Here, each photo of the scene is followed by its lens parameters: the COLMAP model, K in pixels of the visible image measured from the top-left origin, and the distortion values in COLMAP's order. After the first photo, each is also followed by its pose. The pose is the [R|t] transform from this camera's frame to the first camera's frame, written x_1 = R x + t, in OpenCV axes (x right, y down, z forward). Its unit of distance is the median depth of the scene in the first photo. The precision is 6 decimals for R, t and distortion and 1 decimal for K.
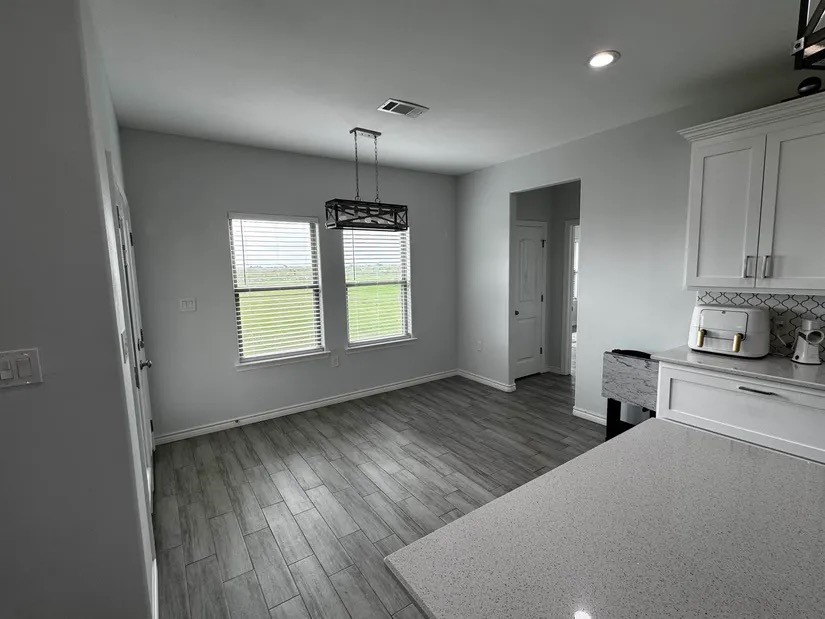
lens RADIAL K [[377.1, 0, 412.5], [0, 377.1, 309.5], [0, 0, 1]] dist [-0.001308, -0.000520]
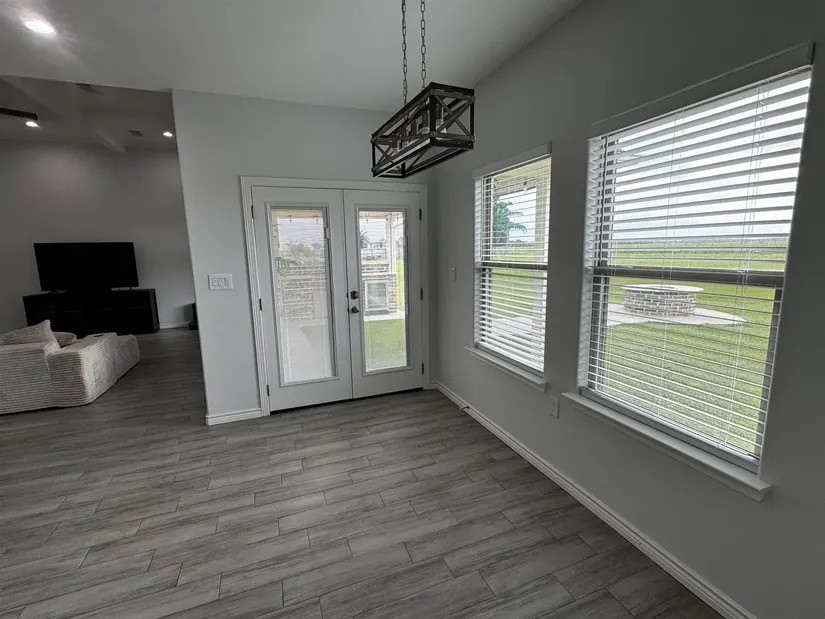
lens RADIAL K [[377.1, 0, 412.5], [0, 377.1, 309.5], [0, 0, 1]] dist [-0.001308, -0.000520]
pose [[-0.227896, 0.171532, -0.958457, 0.445416], [-0.092241, 0.976130, 0.196627, -0.114246], [0.969306, 0.133220, -0.206634, 1.149096]]
